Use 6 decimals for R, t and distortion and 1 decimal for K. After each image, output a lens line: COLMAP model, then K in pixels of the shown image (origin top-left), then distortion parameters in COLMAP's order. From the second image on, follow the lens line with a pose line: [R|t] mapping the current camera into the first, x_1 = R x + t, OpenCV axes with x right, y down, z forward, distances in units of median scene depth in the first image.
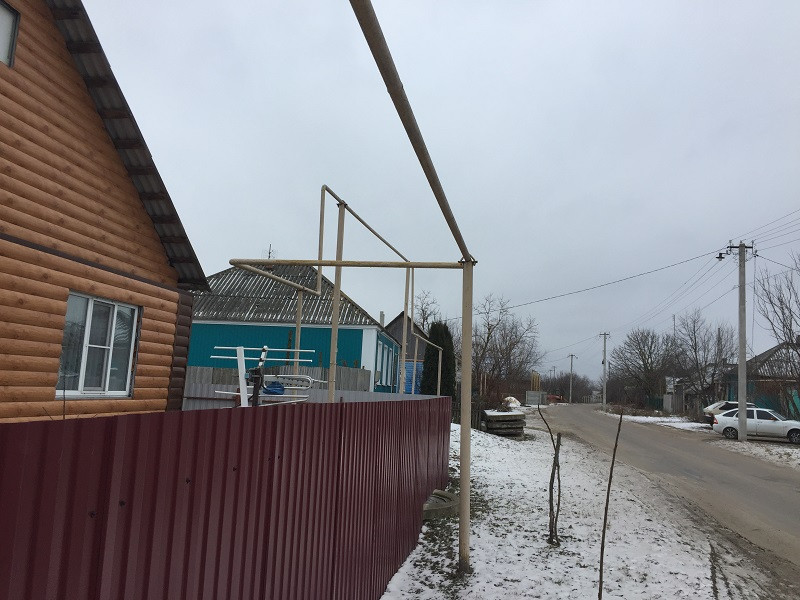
lens RADIAL K [[693.4, 0, 404.7], [0, 693.4, 303.6], [0, 0, 1]] dist [0.103581, -0.120426]
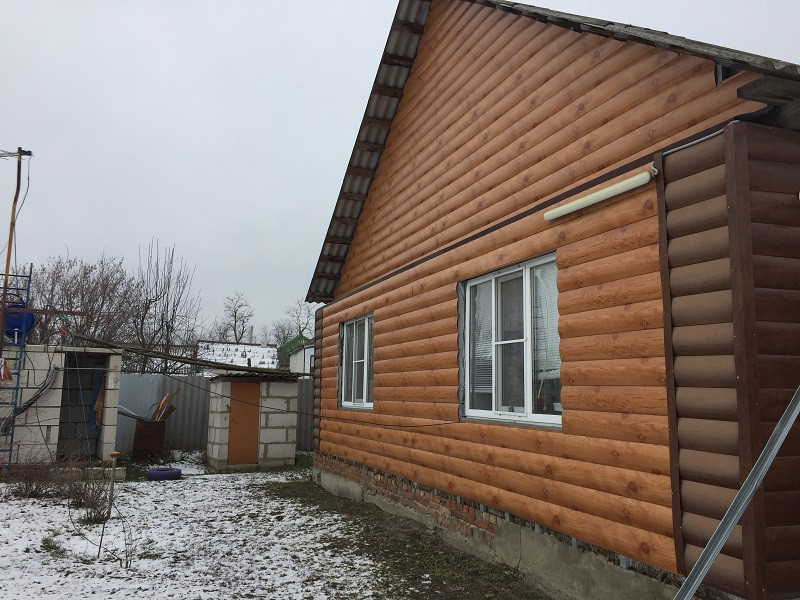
lens RADIAL K [[693.4, 0, 399.1], [0, 693.4, 303.5], [0, 0, 1]] dist [0.103581, -0.120426]
pose [[-0.875412, -0.132392, -0.464893, -0.051038], [-0.010806, 0.966881, -0.254999, 0.179334], [0.483256, -0.218206, -0.847850, 1.420771]]
